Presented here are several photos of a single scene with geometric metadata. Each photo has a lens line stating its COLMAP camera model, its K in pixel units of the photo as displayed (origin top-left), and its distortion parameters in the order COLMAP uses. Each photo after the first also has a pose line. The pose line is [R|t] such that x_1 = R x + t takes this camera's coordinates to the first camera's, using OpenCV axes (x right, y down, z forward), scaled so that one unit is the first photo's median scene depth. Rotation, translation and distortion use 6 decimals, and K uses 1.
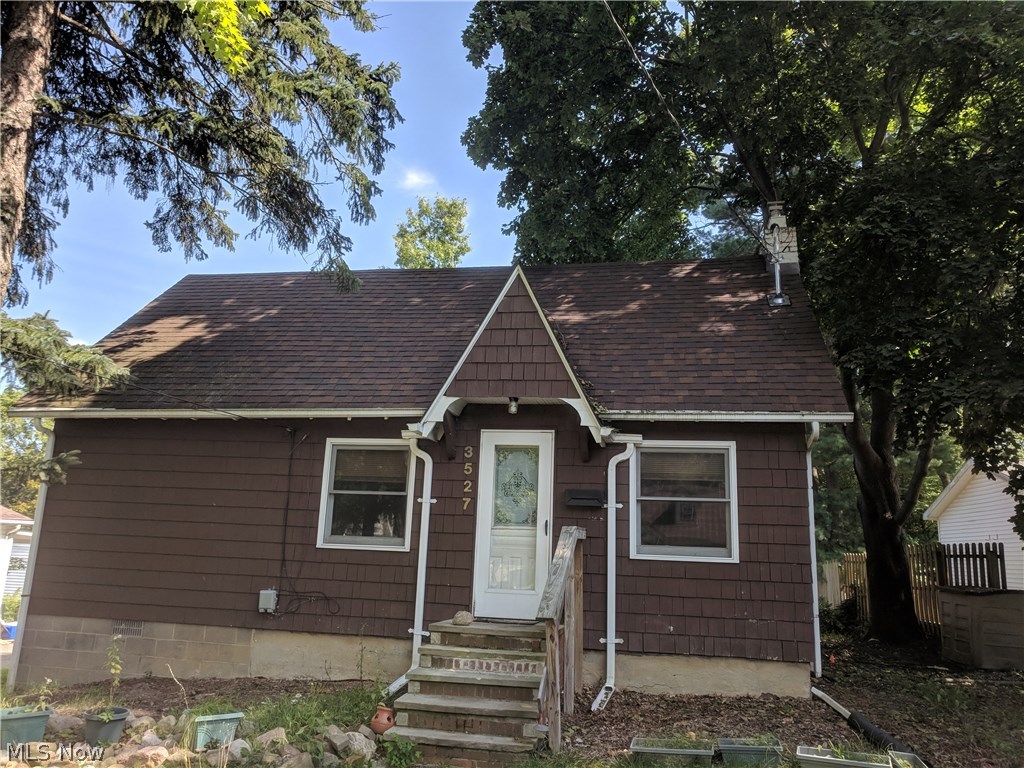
lens RADIAL K [[770.4, 0, 513.2], [0, 770.4, 387.4], [0, 0, 1]] dist [-0.010644, -0.000010]
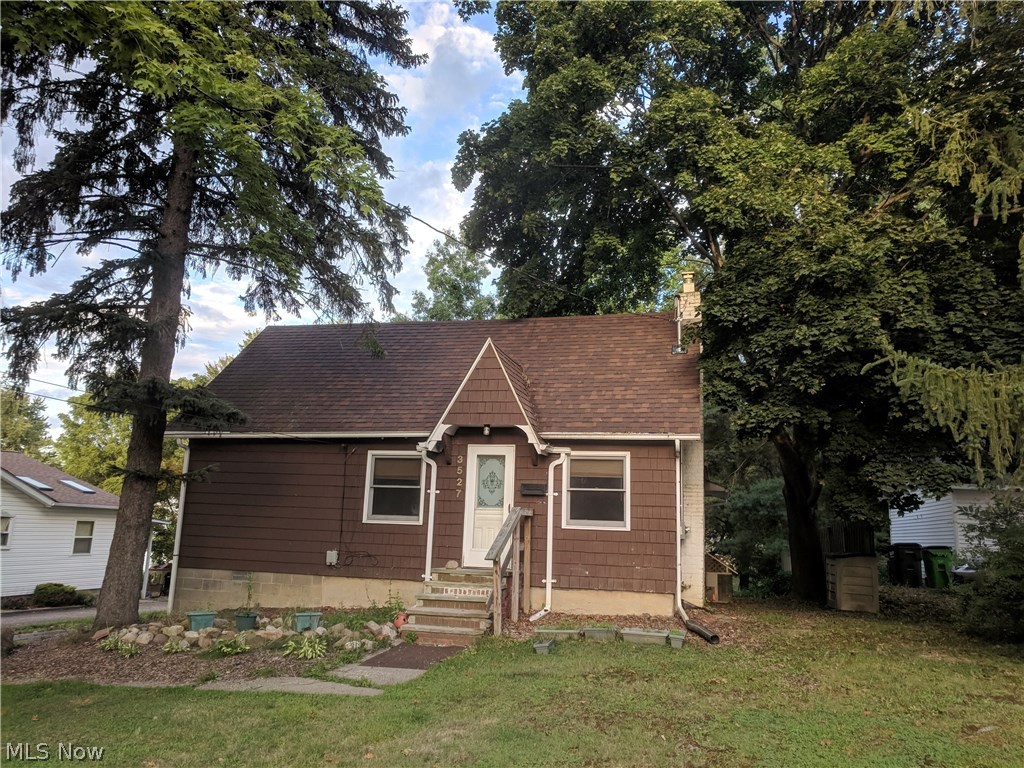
lens RADIAL K [[766.6, 0, 515.2], [0, 766.6, 383.7], [0, 0, 1]] dist [0.006968, -0.001134]
pose [[0.998196, -0.015405, -0.058033, 0.142935], [0.016379, 0.999732, 0.016339, -0.089767], [0.057766, -0.017260, 0.998181, -0.509981]]
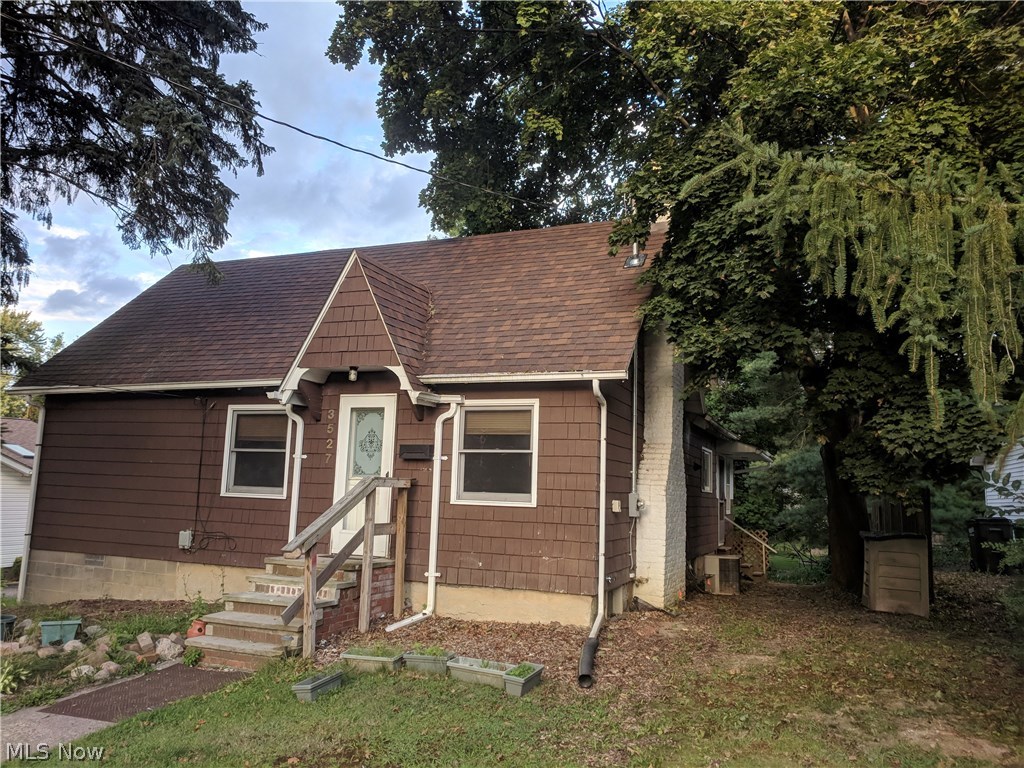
lens RADIAL K [[768.3, 0, 515.1], [0, 768.3, 383.6], [0, 0, 1]] dist [0.003180, 0.004982]
pose [[0.981023, -0.033752, -0.190931, 0.442626], [0.045421, 0.997336, 0.057076, -0.015876], [0.188496, -0.064665, 0.979943, -0.085969]]
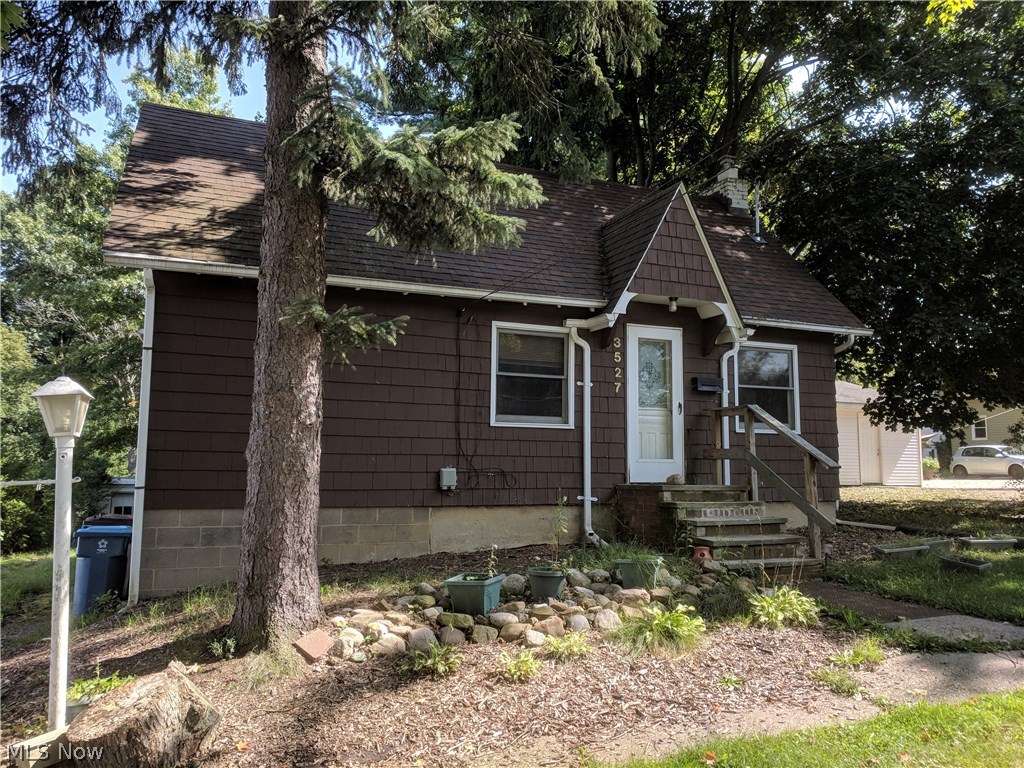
lens RADIAL K [[766.6, 0, 515.2], [0, 766.6, 383.7], [0, 0, 1]] dist [0.006968, -0.001134]
pose [[0.838035, 0.028531, 0.544870, -0.802672], [-0.090765, 0.992007, 0.087656, 0.059235], [-0.538014, -0.122914, 0.833926, 0.133485]]
